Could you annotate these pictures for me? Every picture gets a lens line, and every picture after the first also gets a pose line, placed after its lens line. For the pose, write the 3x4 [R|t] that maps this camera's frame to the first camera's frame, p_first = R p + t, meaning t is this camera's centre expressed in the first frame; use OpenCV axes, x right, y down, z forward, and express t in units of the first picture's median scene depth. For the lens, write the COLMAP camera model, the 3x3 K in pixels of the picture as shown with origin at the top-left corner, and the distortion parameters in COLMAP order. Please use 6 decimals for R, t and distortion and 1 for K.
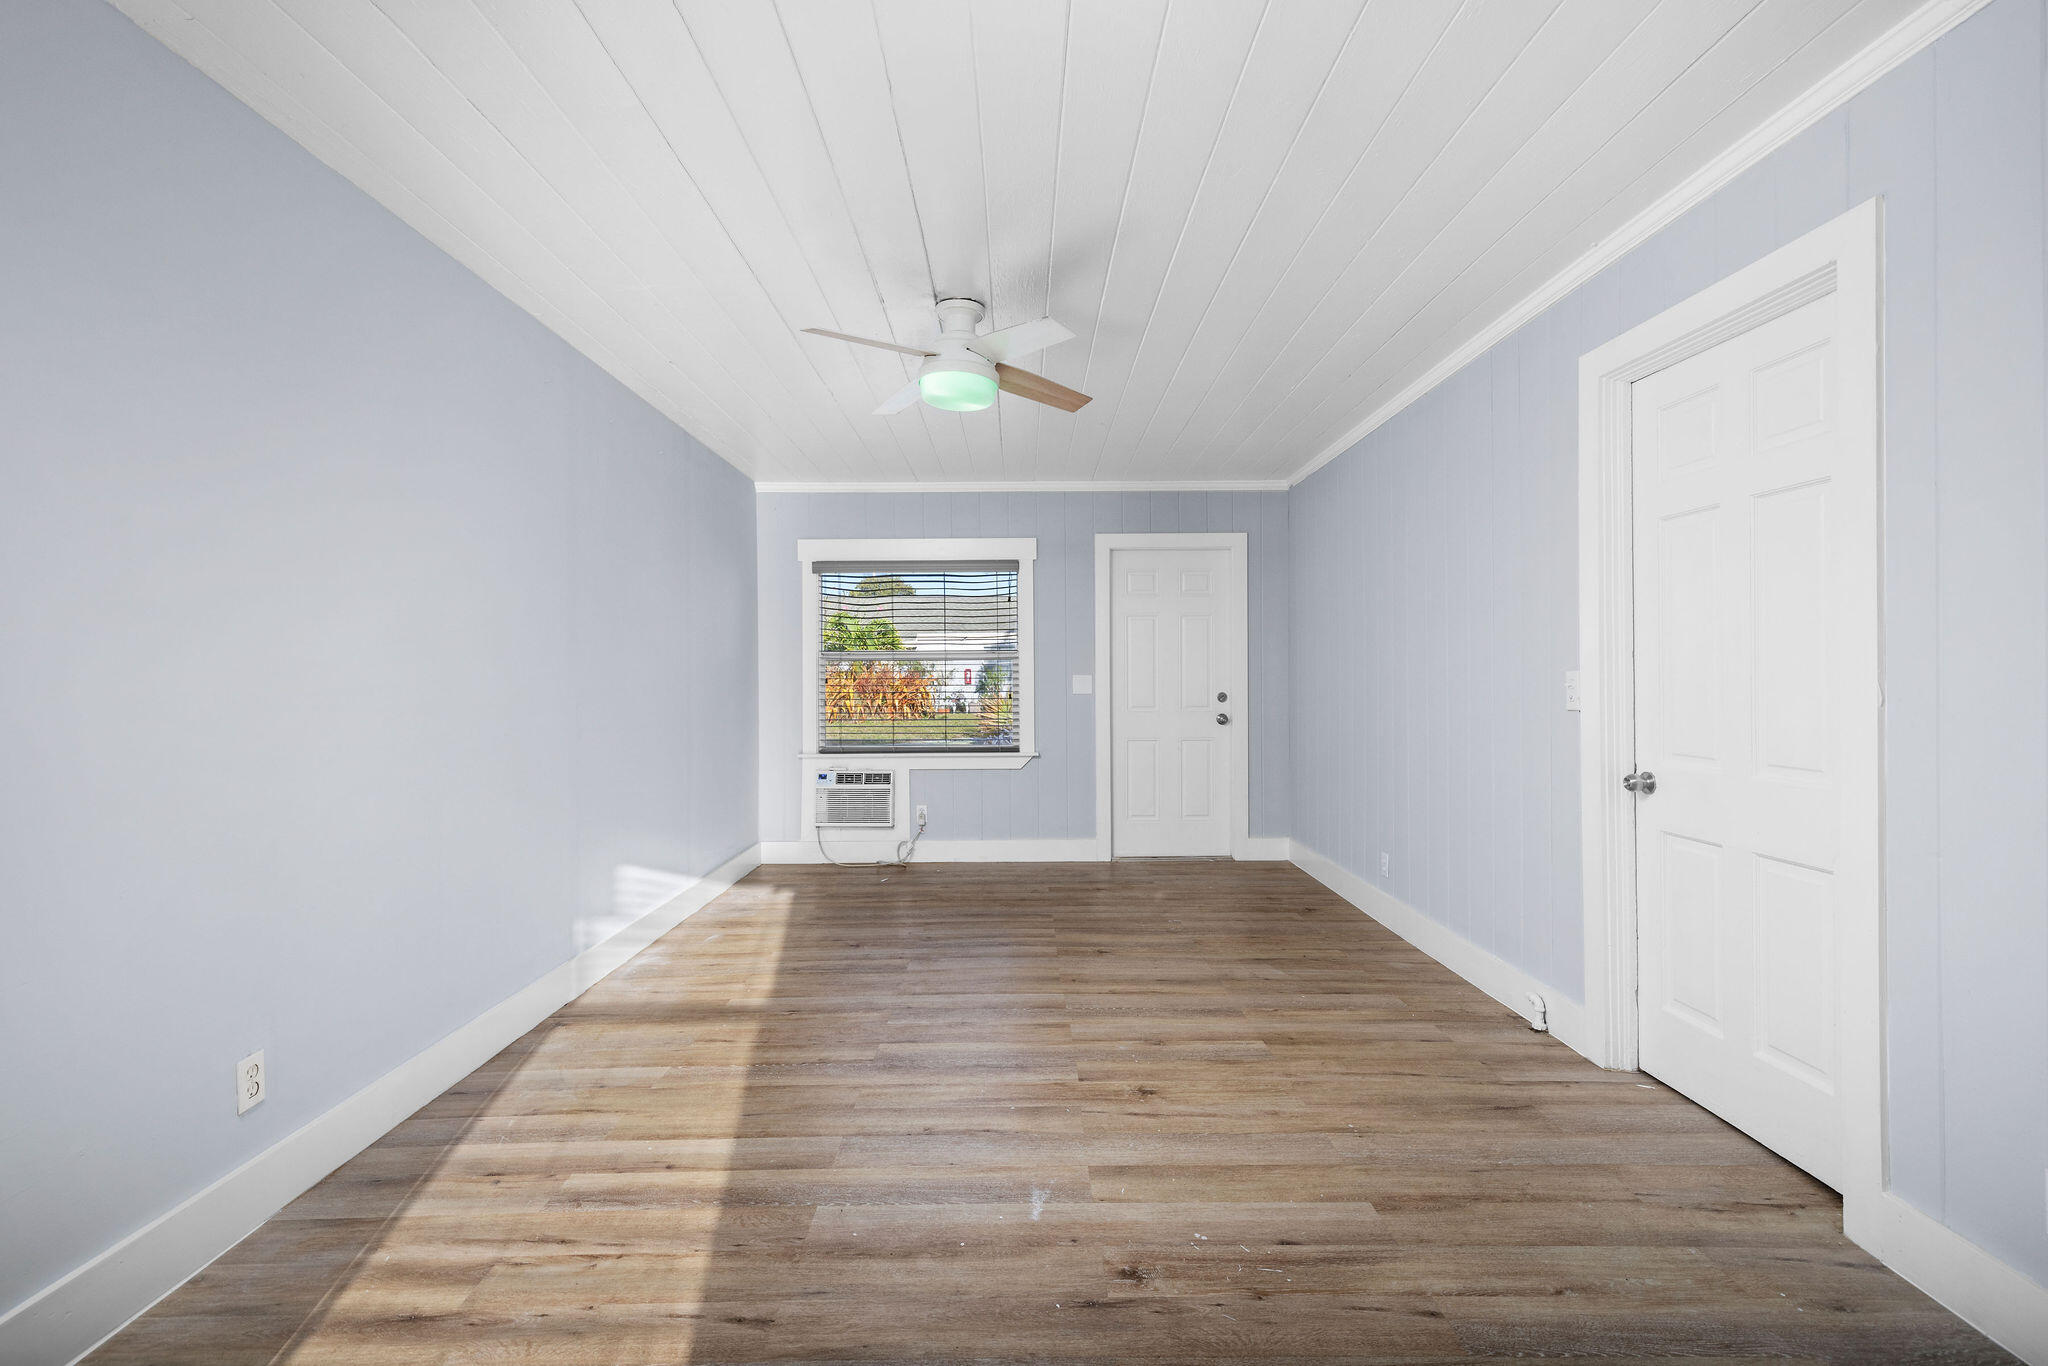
lens RADIAL K [[943.0, 0, 1022.6], [0, 943.0, 677.8], [0, 0, 1]] dist [0.000128, 0.000034]
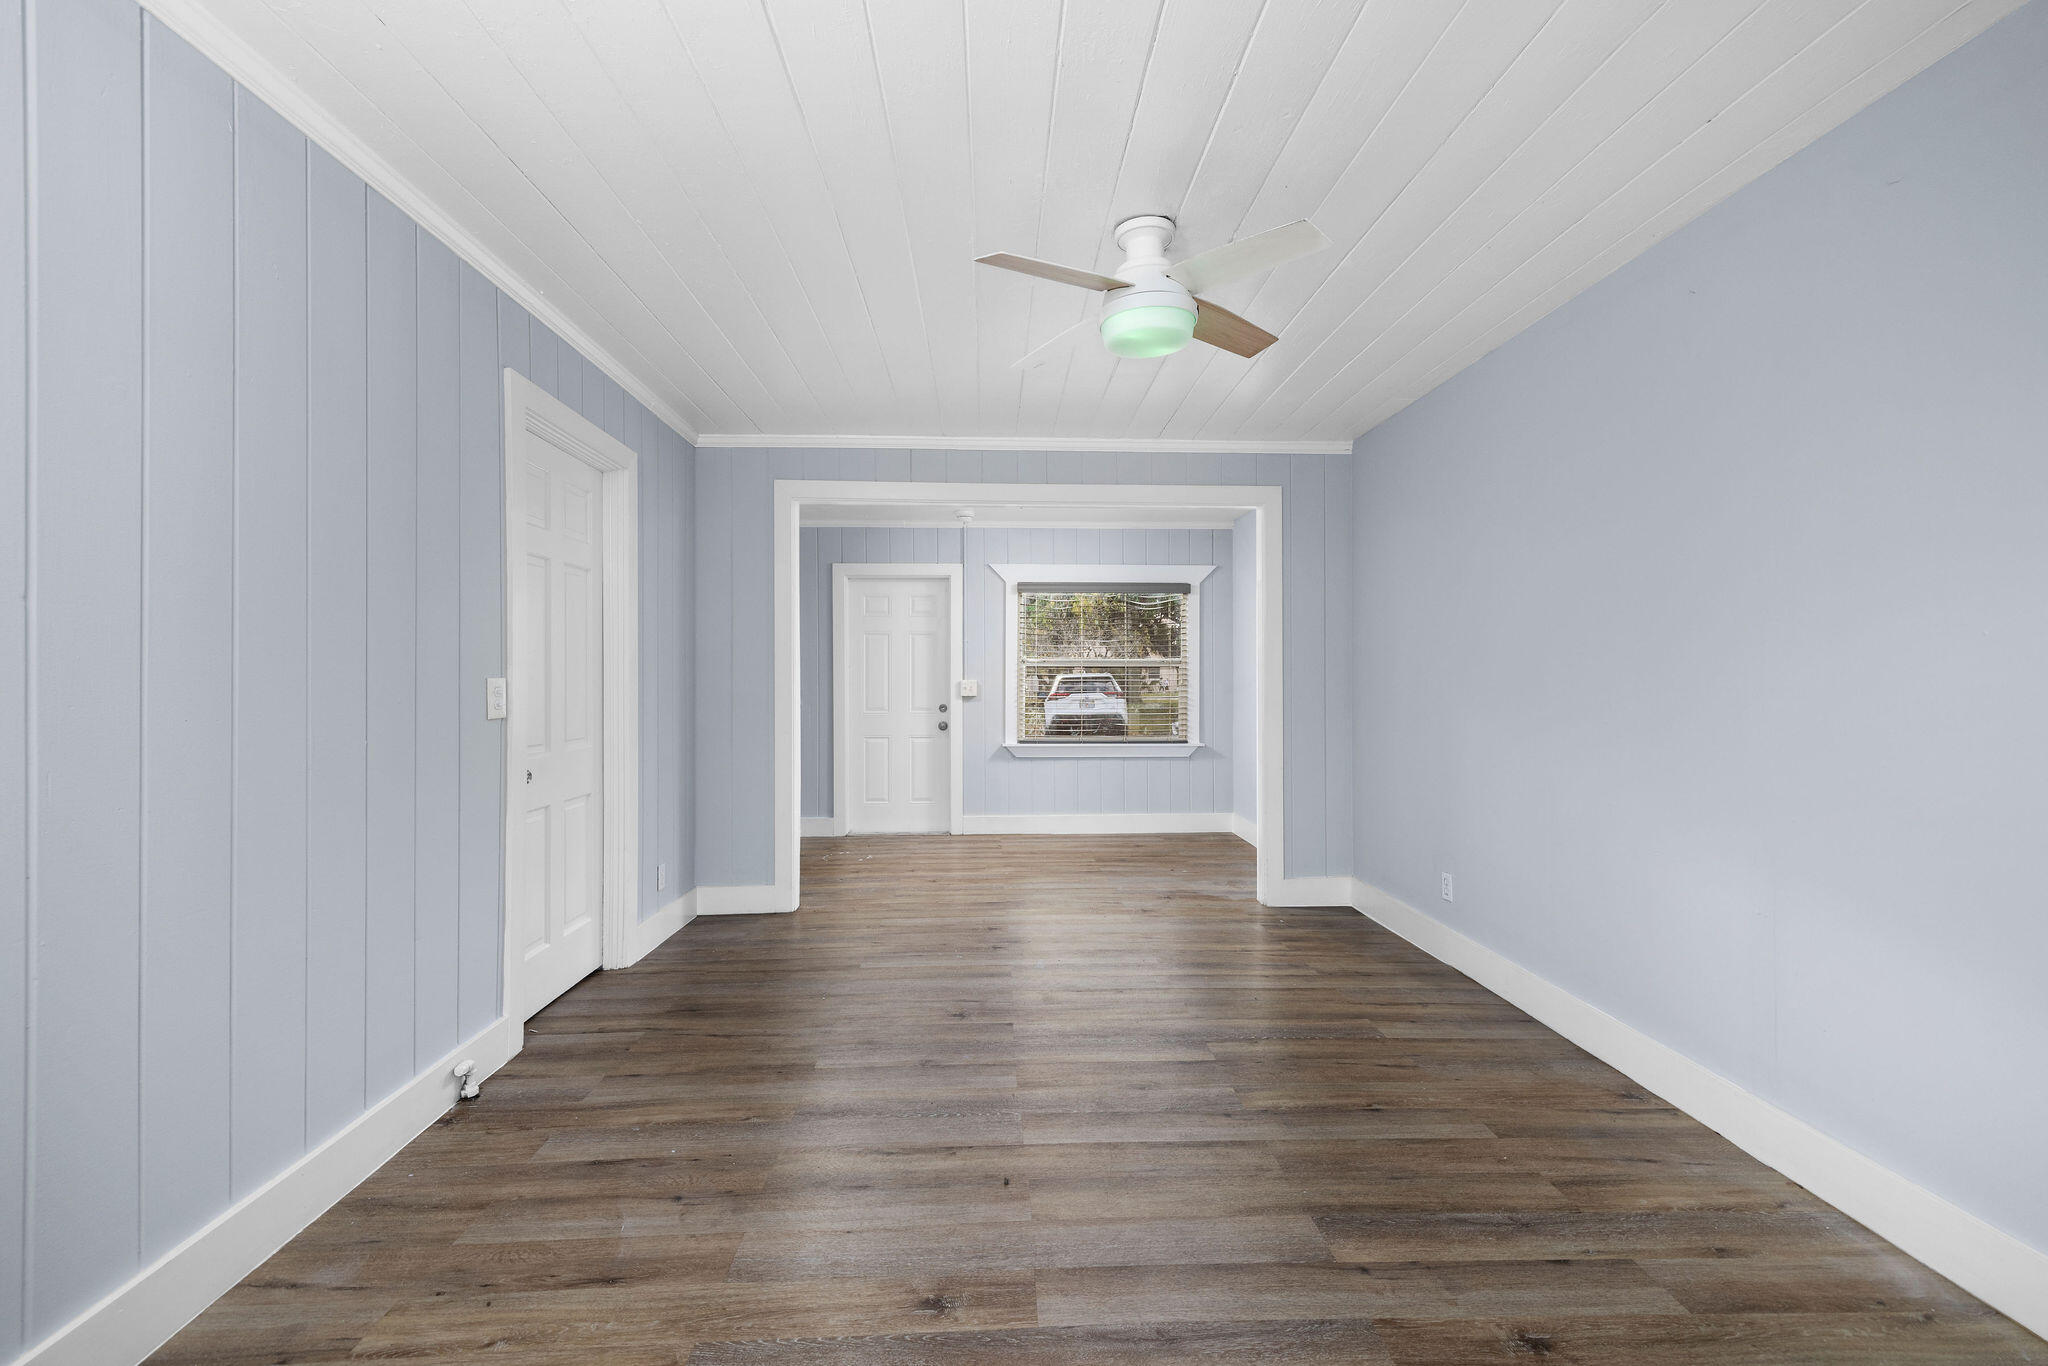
lens RADIAL K [[863.3, 0, 1023.5], [0, 863.3, 679.1], [0, 0, 1]] dist [-0.017082, 0.005603]
pose [[-0.999395, 0.007130, -0.034033, 0.073046], [0.007014, 0.999969, 0.003514, -0.005288], [0.034057, 0.003274, -0.999415, 1.890076]]
